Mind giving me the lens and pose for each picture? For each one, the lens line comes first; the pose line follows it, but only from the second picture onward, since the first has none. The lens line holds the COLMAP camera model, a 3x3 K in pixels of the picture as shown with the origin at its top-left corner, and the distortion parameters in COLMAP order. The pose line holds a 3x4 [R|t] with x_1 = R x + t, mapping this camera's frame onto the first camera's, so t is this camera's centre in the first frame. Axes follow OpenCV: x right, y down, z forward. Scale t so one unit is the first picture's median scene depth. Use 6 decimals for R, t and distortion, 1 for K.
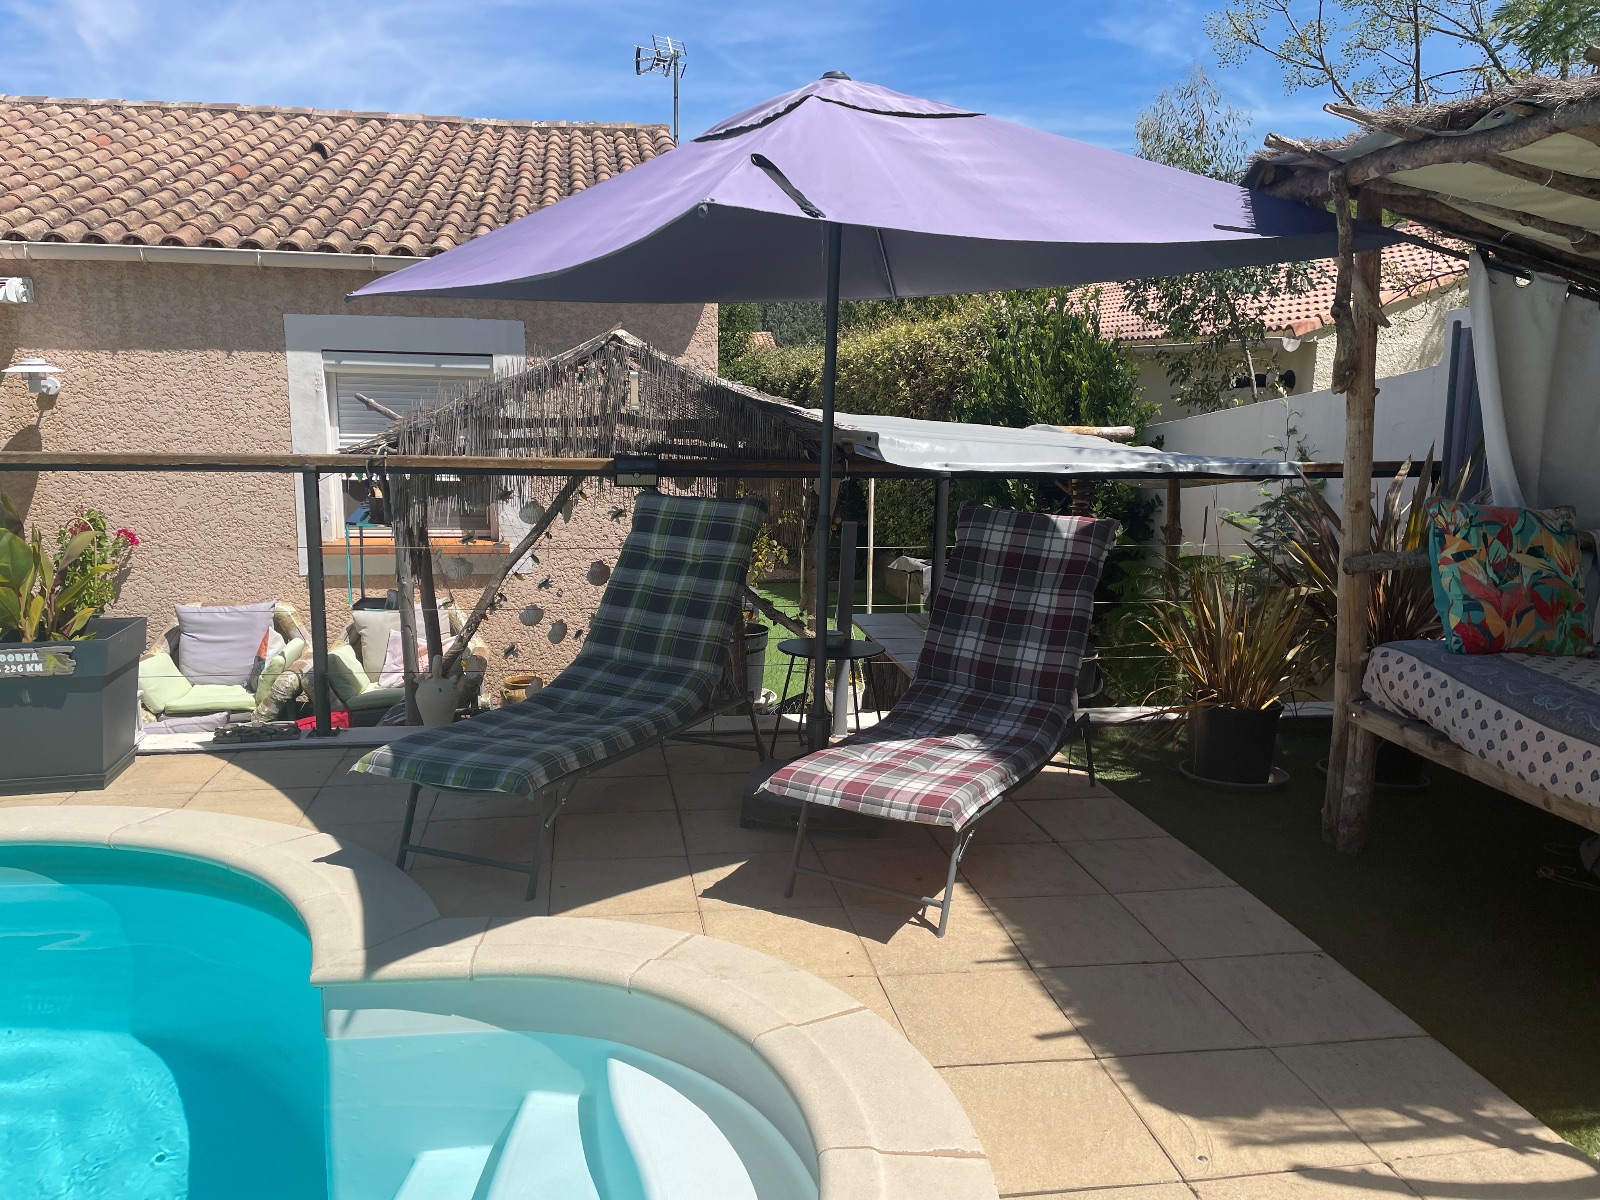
lens RADIAL K [[1197.4, 0, 808.7], [0, 1197.4, 601.7], [0, 0, 1]] dist [0.078762, -0.096735]
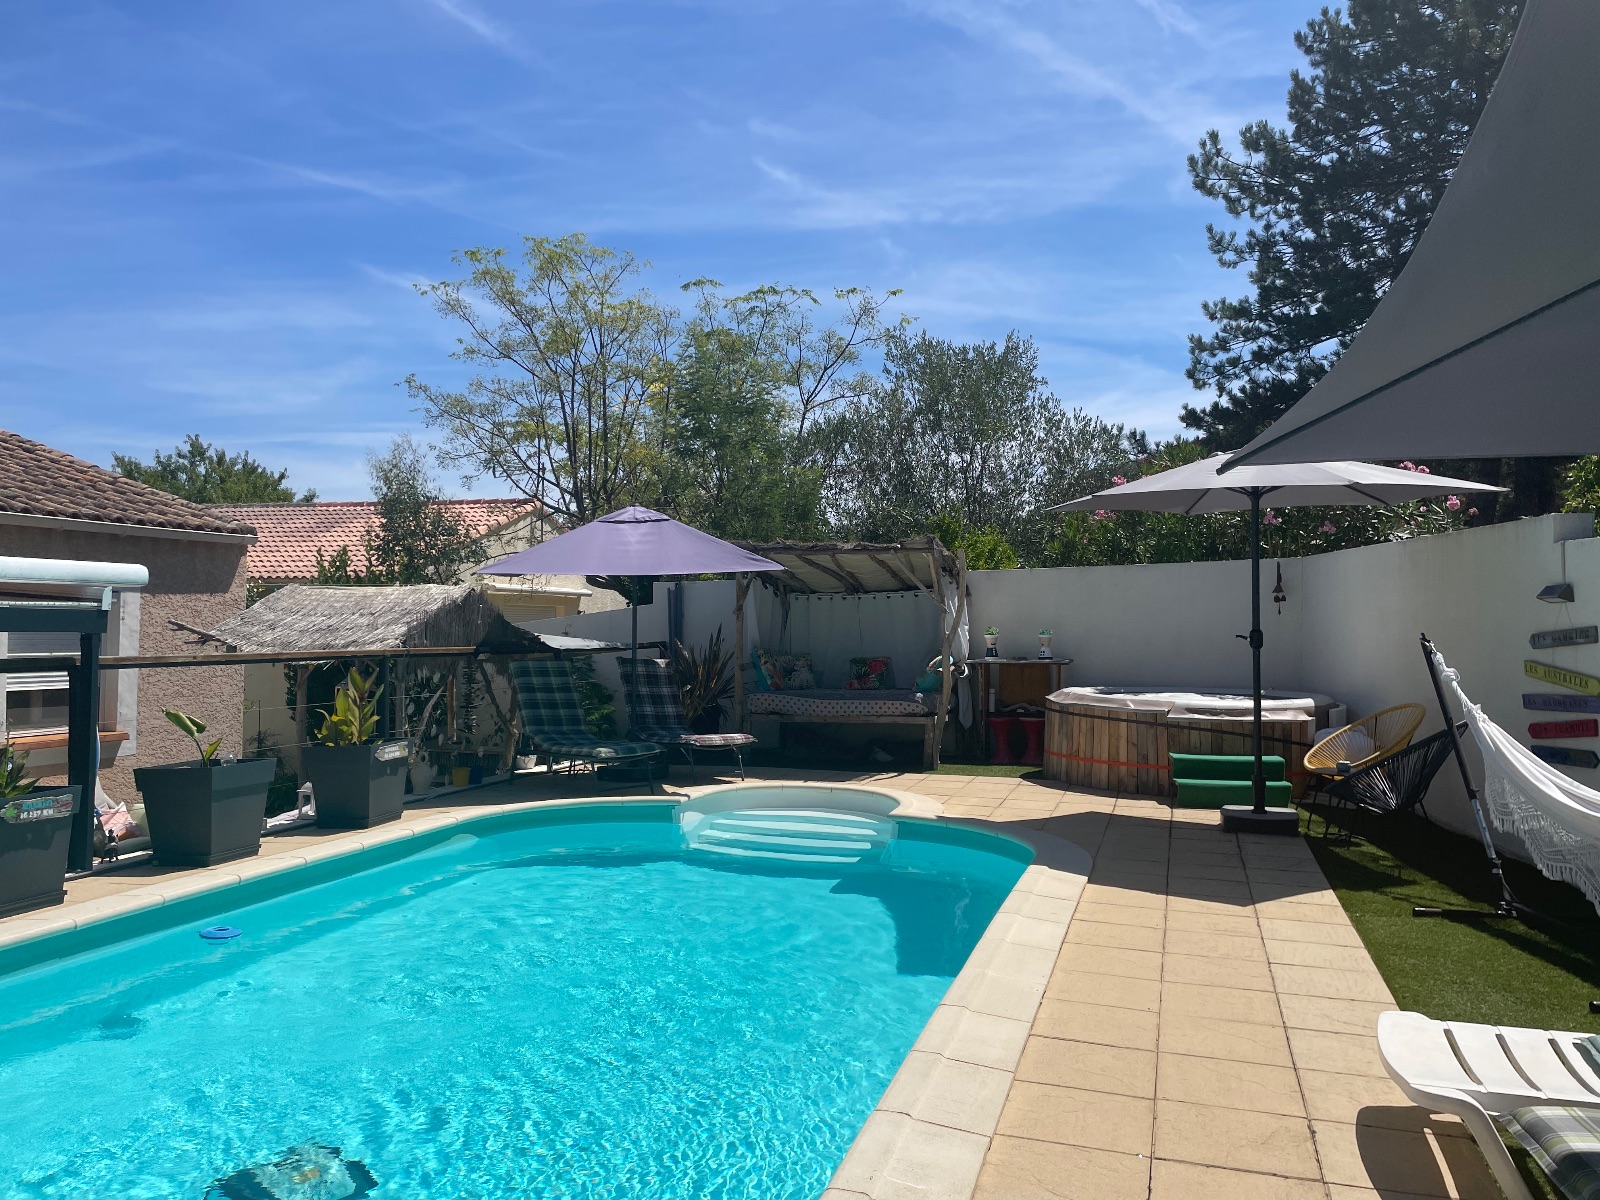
lens RADIAL K [[1197.4, 0, 798.6], [0, 1197.4, 607.6], [0, 0, 1]] dist [0.078762, -0.096735]
pose [[0.463933, 0.002566, 0.885867, -2.282522], [0.159482, 0.983415, -0.086370, 0.109234], [-0.871396, 0.181349, 0.455830, -0.571174]]
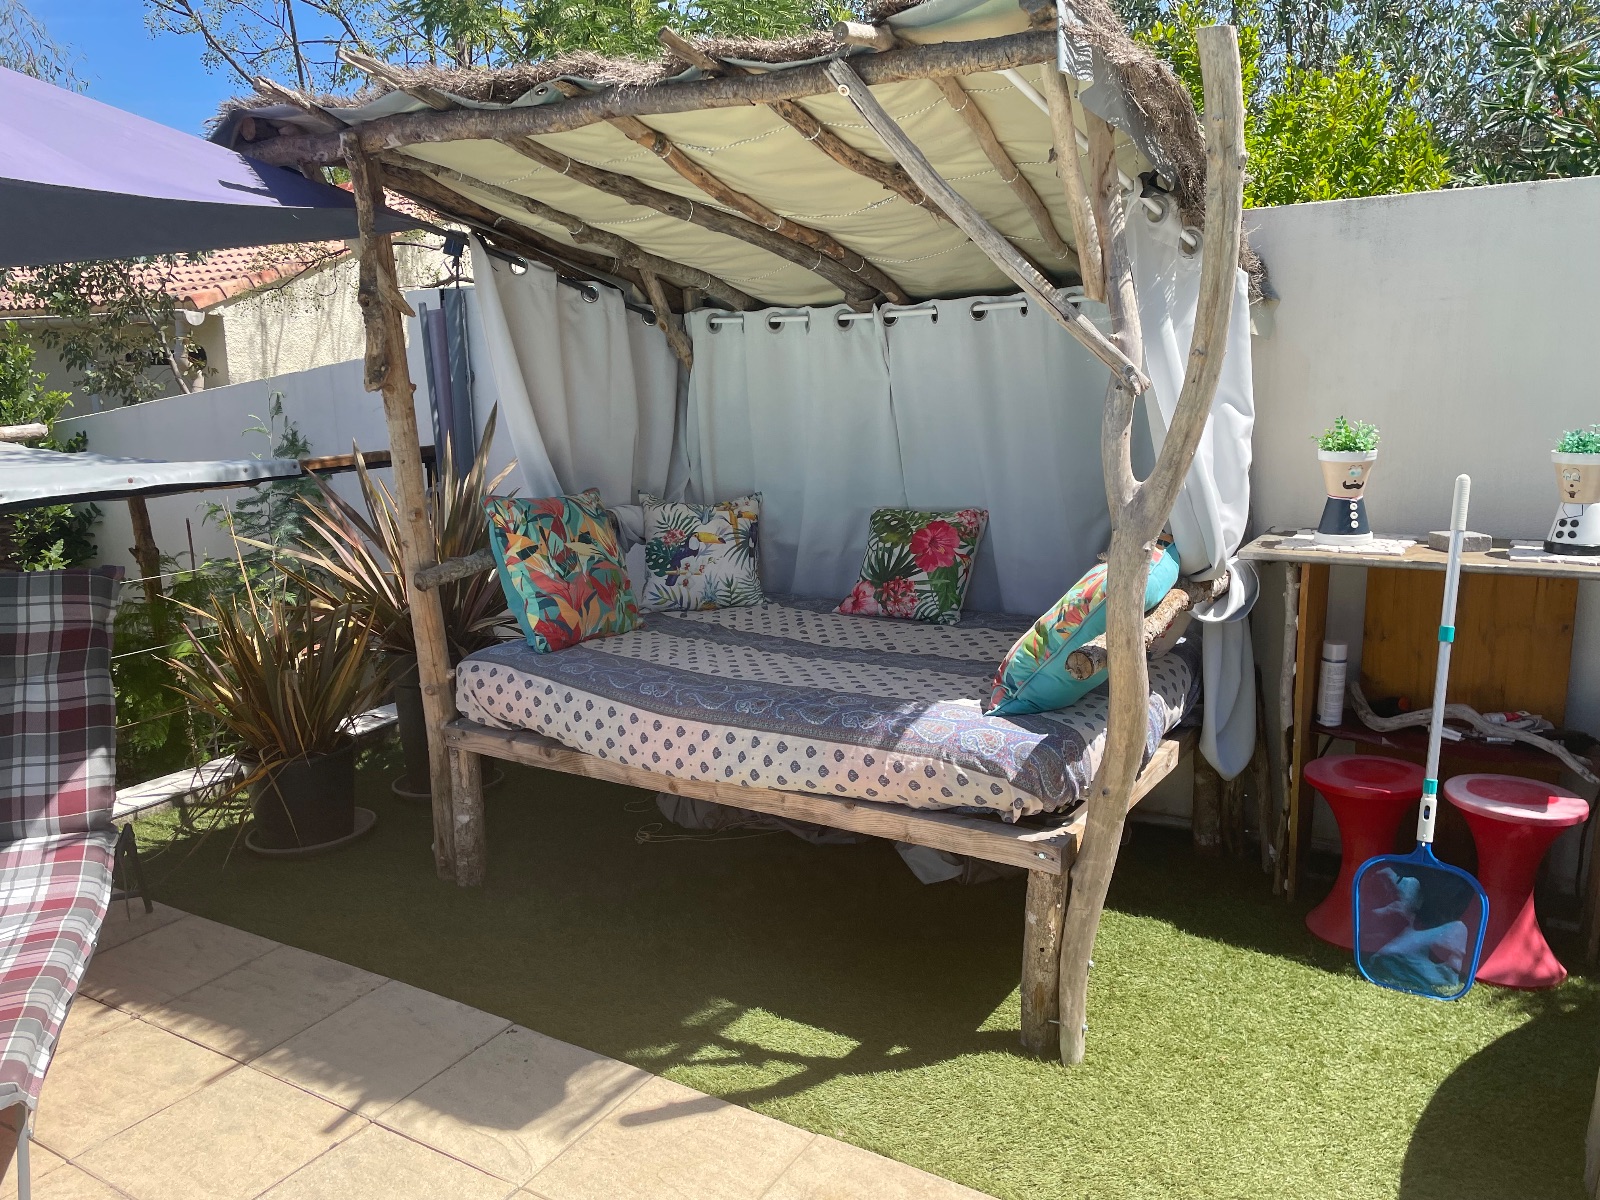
lens RADIAL K [[1197.4, 0, 804.7], [0, 1197.4, 591.0], [0, 0, 1]] dist [0.078762, -0.096735]
pose [[0.654495, -0.175407, 0.735438, -0.030258], [0.162119, 0.982650, 0.090093, -0.058900], [-0.738481, 0.060264, 0.671576, 0.192144]]
